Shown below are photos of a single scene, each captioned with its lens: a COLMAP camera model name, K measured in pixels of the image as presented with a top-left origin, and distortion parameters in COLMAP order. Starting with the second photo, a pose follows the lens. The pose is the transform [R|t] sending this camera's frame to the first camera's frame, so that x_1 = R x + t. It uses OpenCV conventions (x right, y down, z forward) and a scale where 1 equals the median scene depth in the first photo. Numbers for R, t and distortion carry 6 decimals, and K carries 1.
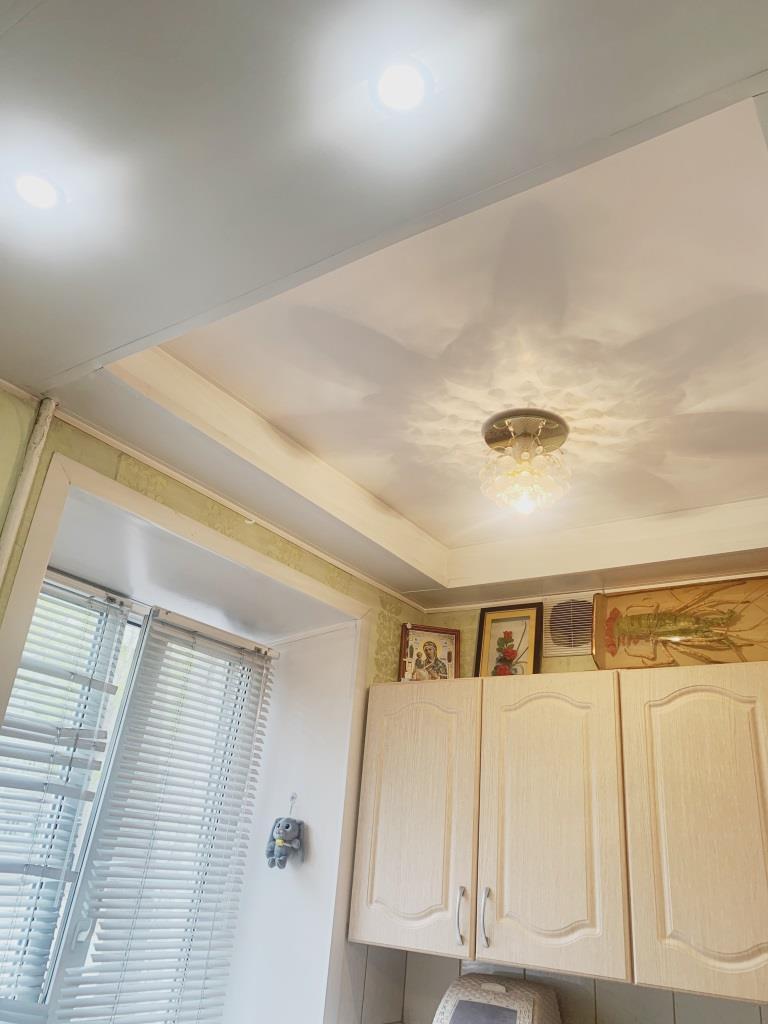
lens RADIAL K [[783.2, 0, 384.4], [0, 783.2, 503.3], [0, 0, 1]] dist [0.000394, -0.000938]
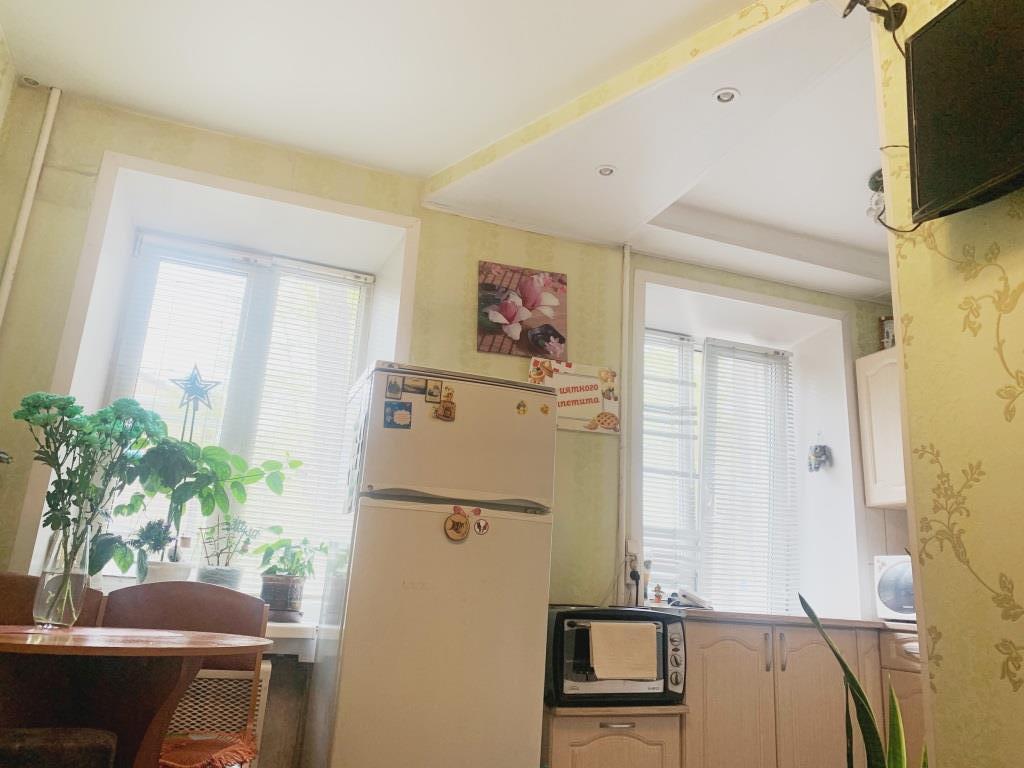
lens RADIAL K [[769.4, 0, 505.8], [0, 769.4, 371.6], [0, 0, 1]] dist [0.058812, -0.096251]
pose [[0.813840, -0.195874, -0.547082, 0.273962], [0.253961, 0.966695, 0.031683, 0.033773], [0.522656, -0.164722, 0.836479, -0.700541]]
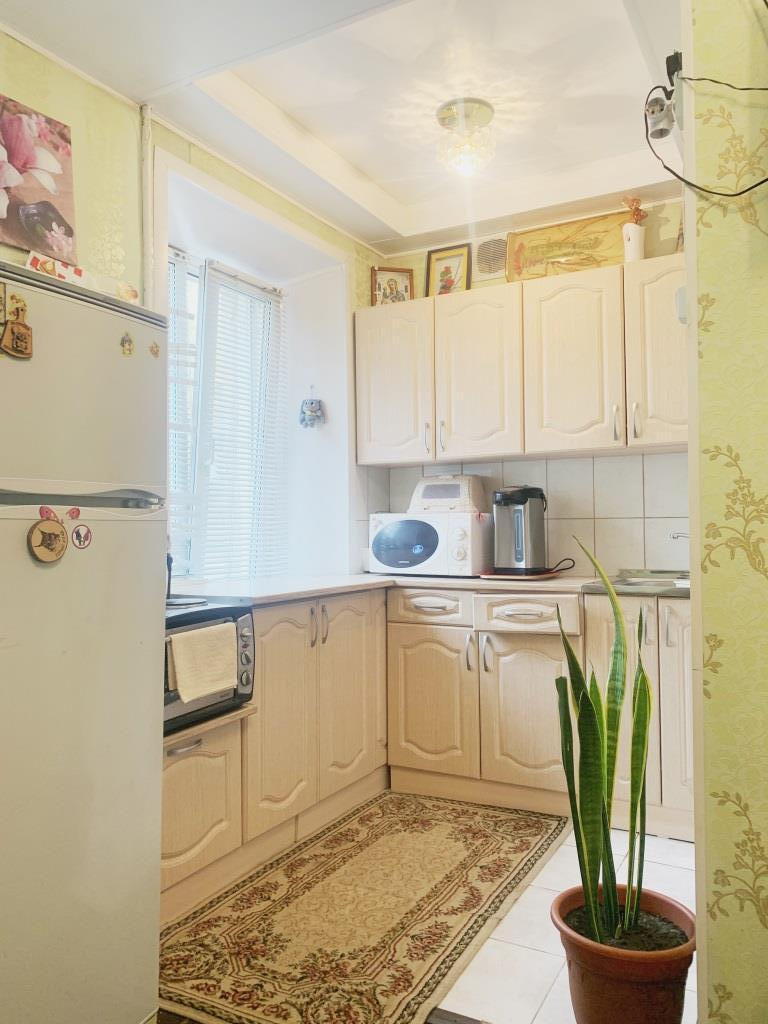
lens RADIAL K [[775.0, 0, 384.0], [0, 775.0, 512.0], [0, 0, 1]] dist [0.050750, -0.051204]
pose [[0.991406, -0.091432, 0.093569, -0.147354], [0.045911, 0.912897, 0.405601, -0.009592], [-0.122504, -0.397819, 0.909248, -0.511607]]
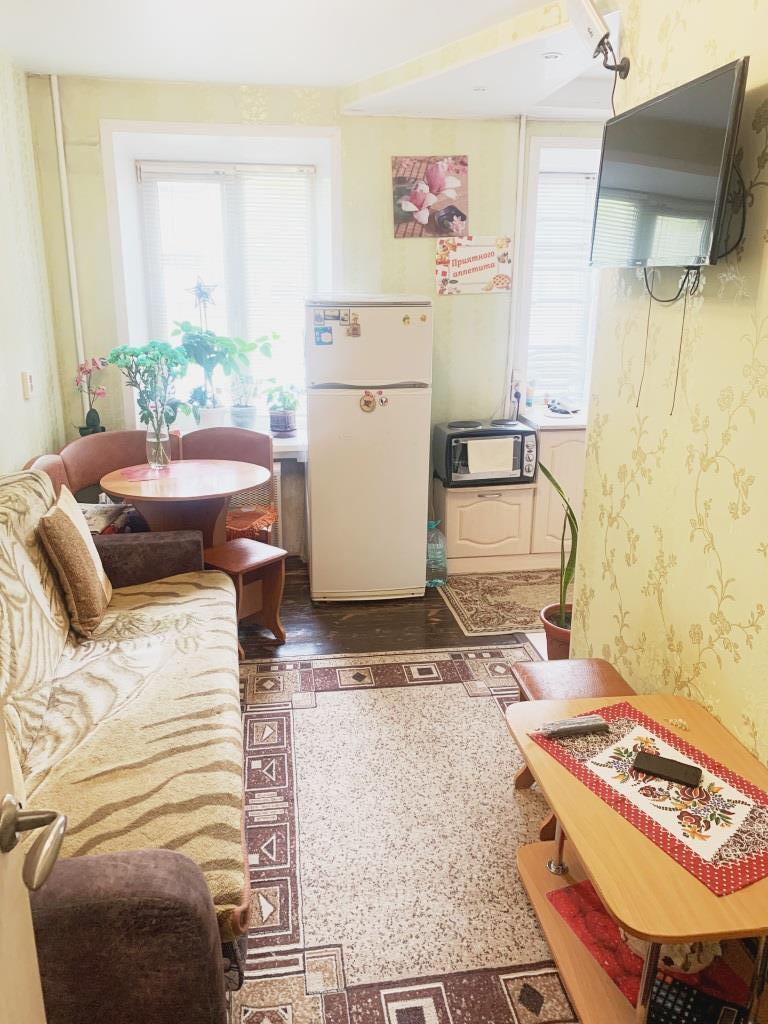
lens RADIAL K [[768.7, 0, 384.0], [0, 768.7, 512.0], [0, 0, 1]] dist [-0.002805, -0.008125]
pose [[0.674013, 0.134735, -0.726328, 0.854799], [0.359900, 0.798753, 0.482147, -0.333350], [0.645119, -0.586379, 0.489879, -0.835916]]
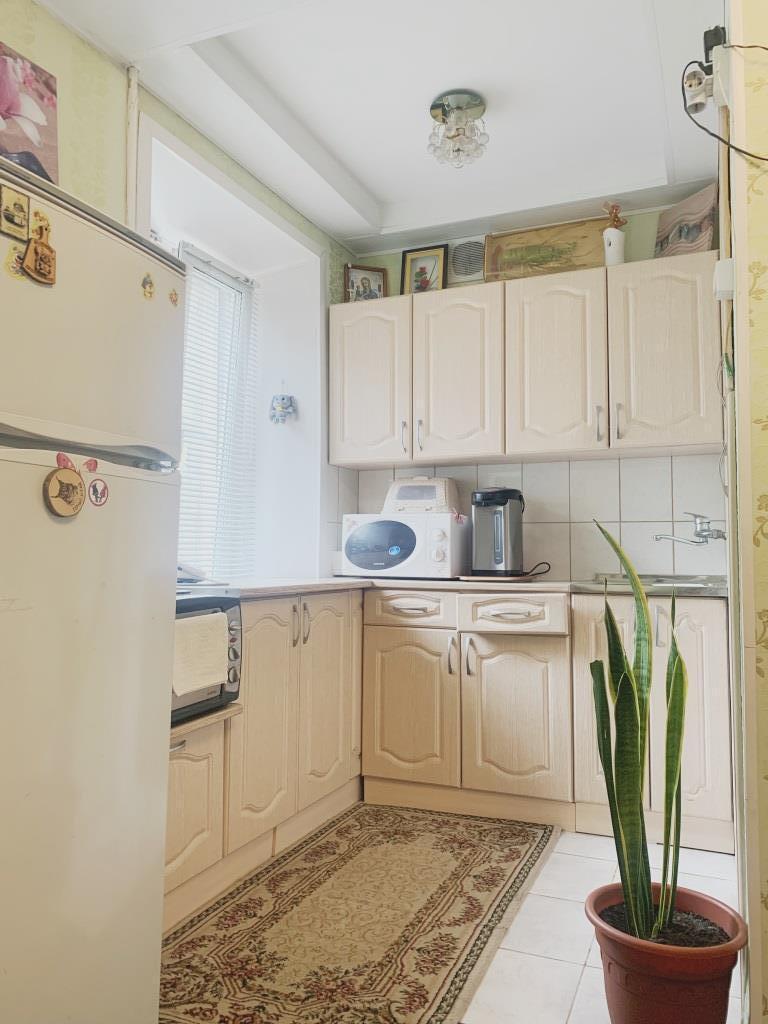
lens RADIAL K [[775.0, 0, 384.0], [0, 775.0, 512.0], [0, 0, 1]] dist [0.050750, -0.051204]
pose [[0.978646, -0.069210, 0.193552, -0.239667], [-0.008710, 0.926803, 0.375446, 0.053253], [-0.205370, -0.369114, 0.906409, -0.471485]]
